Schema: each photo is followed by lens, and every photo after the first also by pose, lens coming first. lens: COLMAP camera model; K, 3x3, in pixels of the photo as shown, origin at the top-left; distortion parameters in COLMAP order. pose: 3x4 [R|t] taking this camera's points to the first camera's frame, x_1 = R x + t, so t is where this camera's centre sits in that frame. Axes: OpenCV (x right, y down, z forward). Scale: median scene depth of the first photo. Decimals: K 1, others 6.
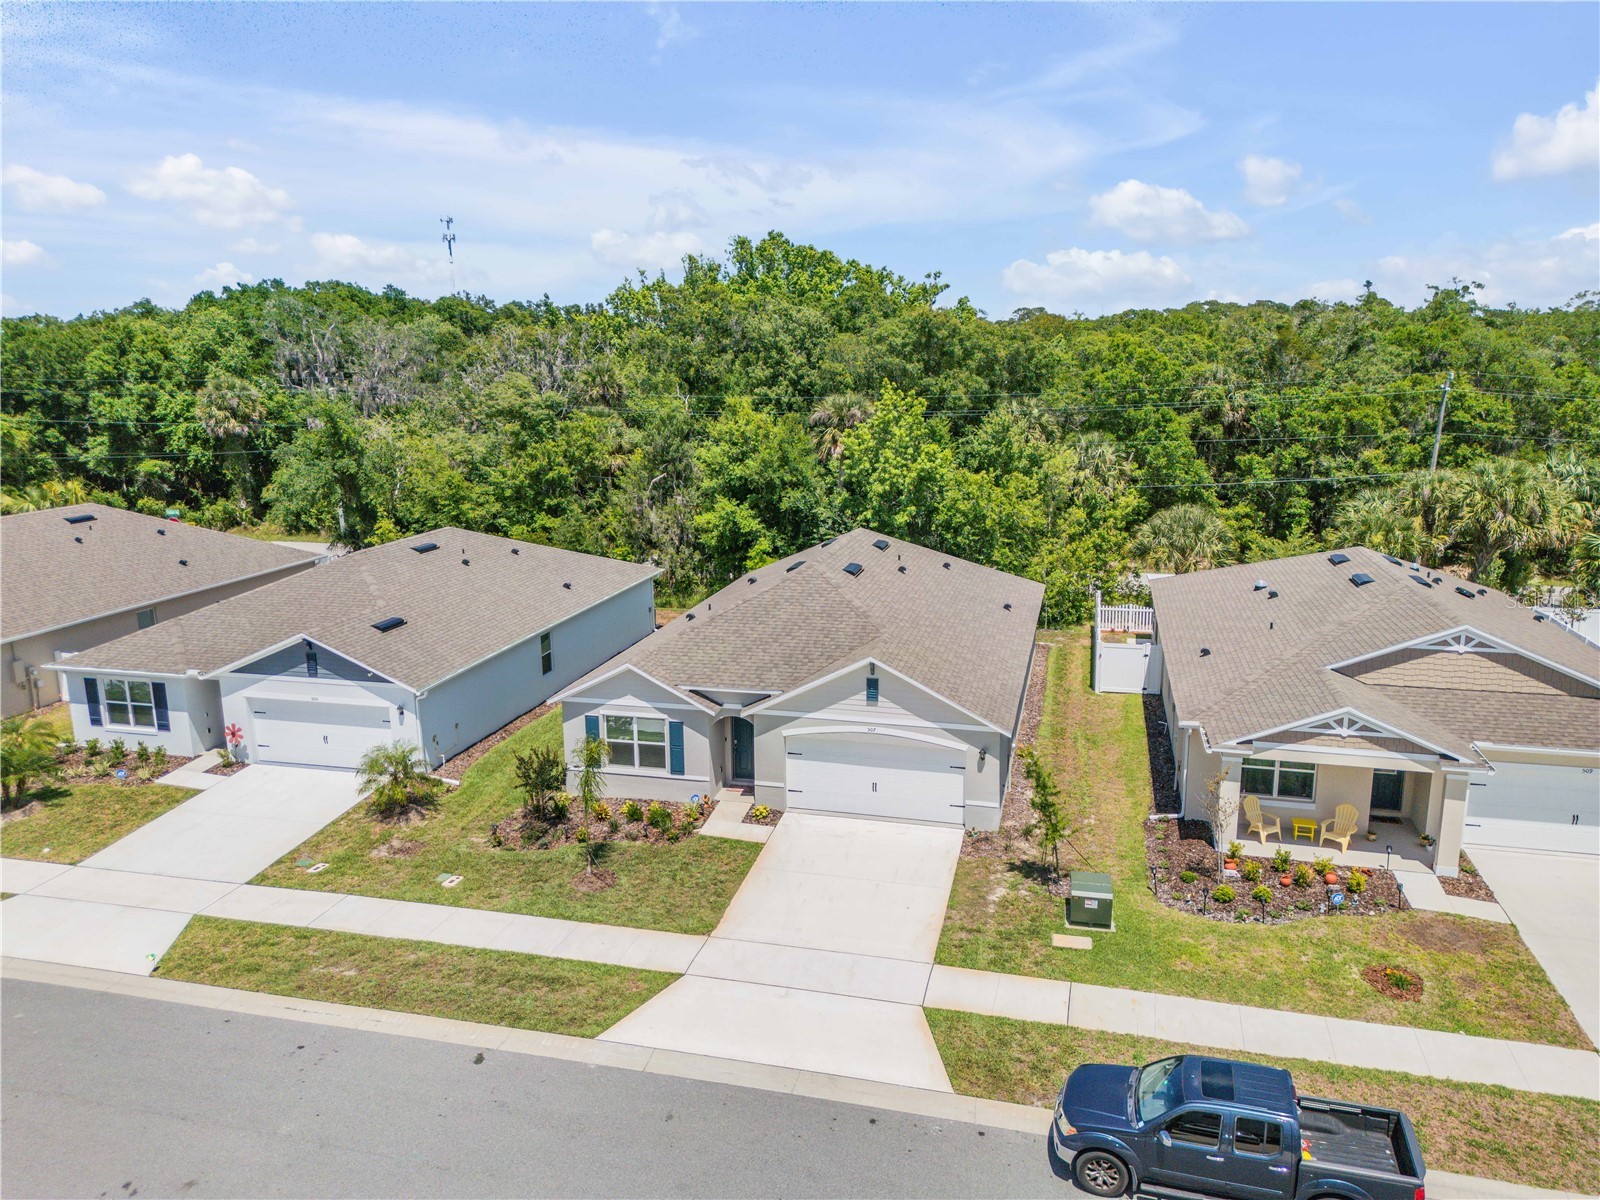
lens RADIAL K [[1125.4, 0, 800.0], [0, 1125.4, 600.0], [0, 0, 1]] dist [0.082478, -0.093822]
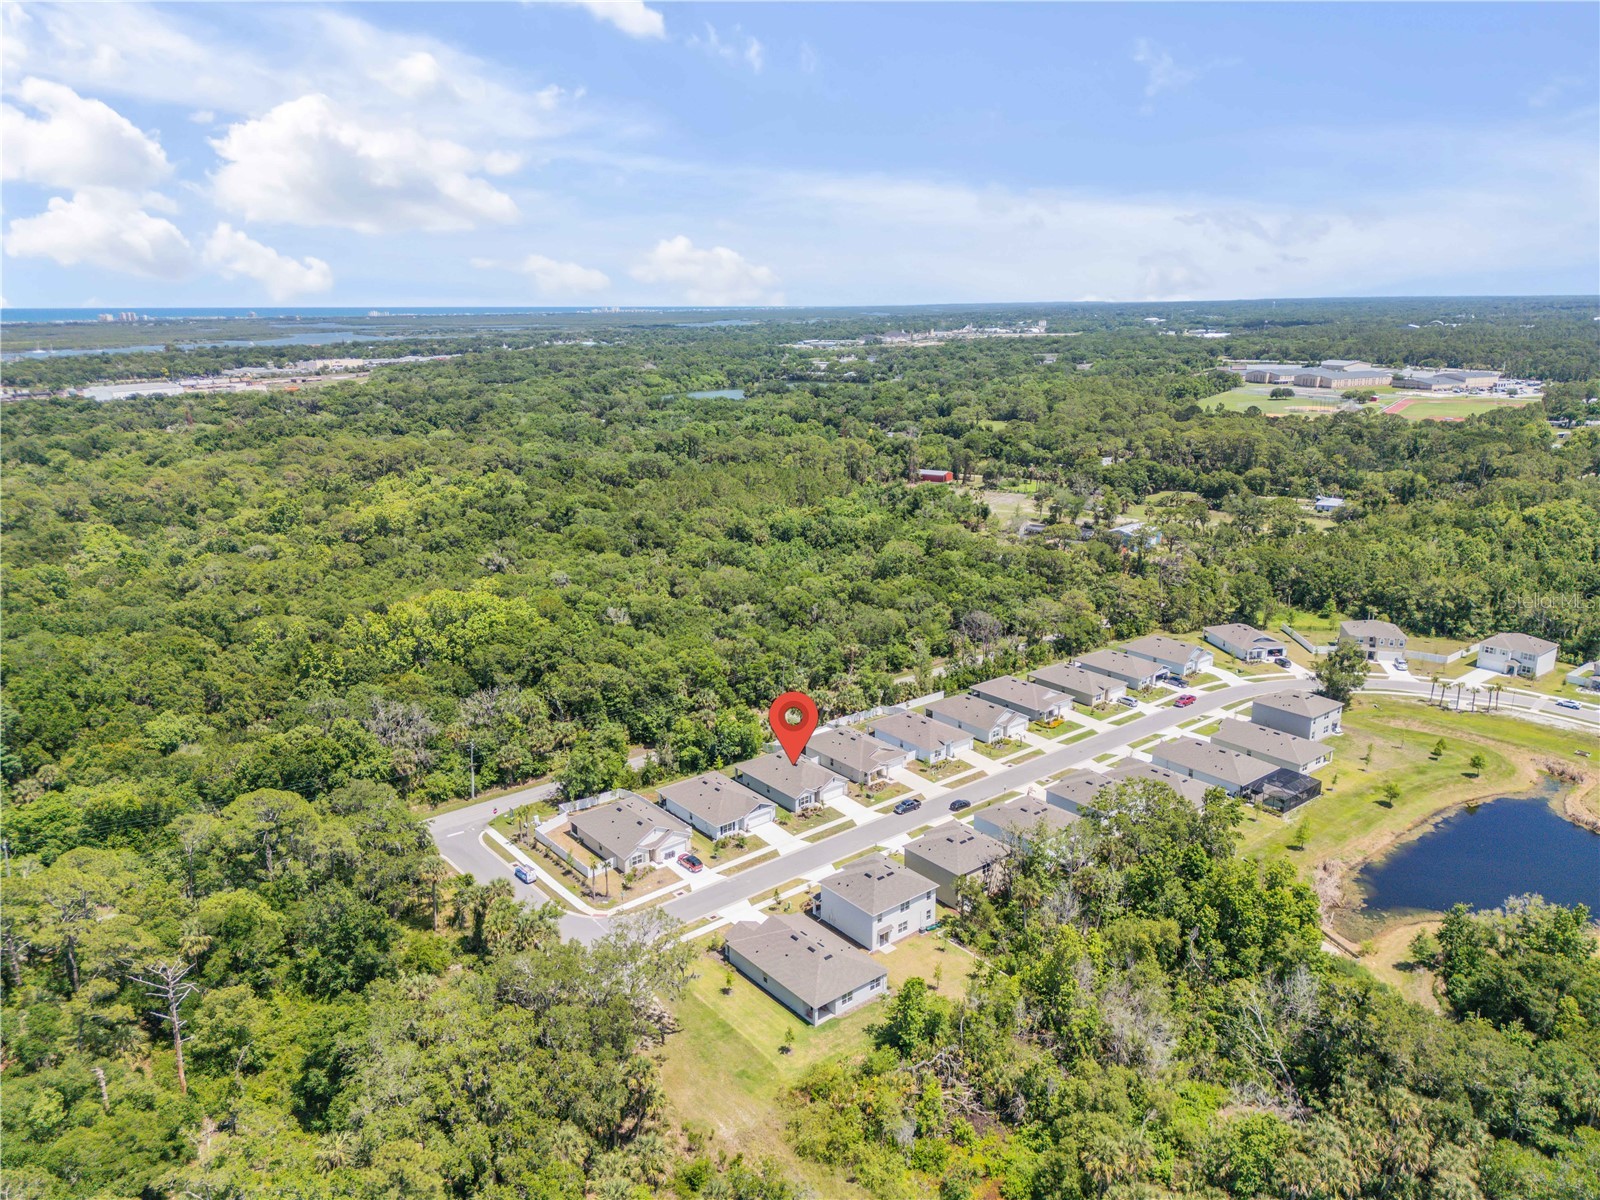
lens RADIAL K [[1125.4, 0, 800.0], [0, 1125.4, 600.0], [0, 0, 1]] dist [0.082478, -0.093822]
pose [[0.590657, -0.201942, 0.781245, -4.843790], [0.170798, 0.977530, 0.123548, -1.743595], [-0.788639, 0.060460, 0.611876, -2.896245]]
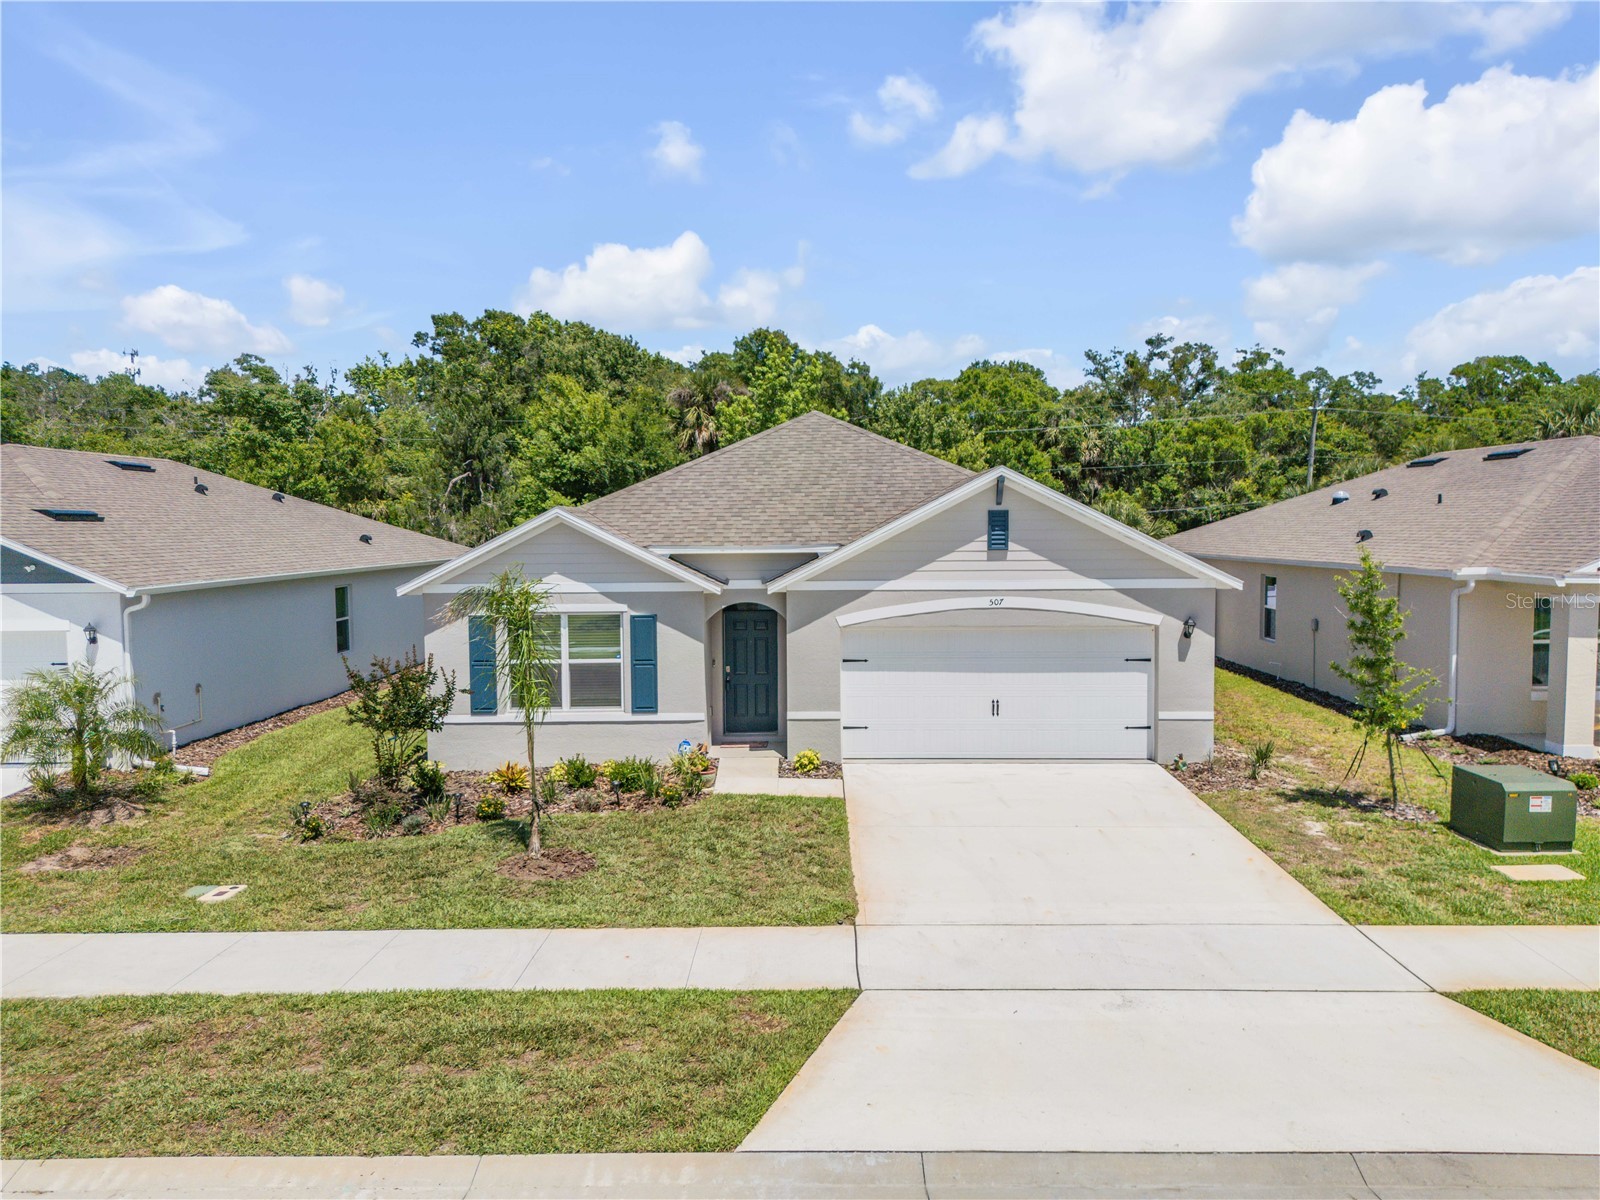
lens RADIAL K [[1131.7, 0, 800.0], [0, 1131.7, 600.0], [0, 0, 1]] dist [0.067050, -0.070590]
pose [[0.971482, -0.013433, 0.236731, -0.165716], [0.048941, 0.988255, -0.144766, 0.183788], [-0.232006, 0.152224, 0.960729, 0.429372]]
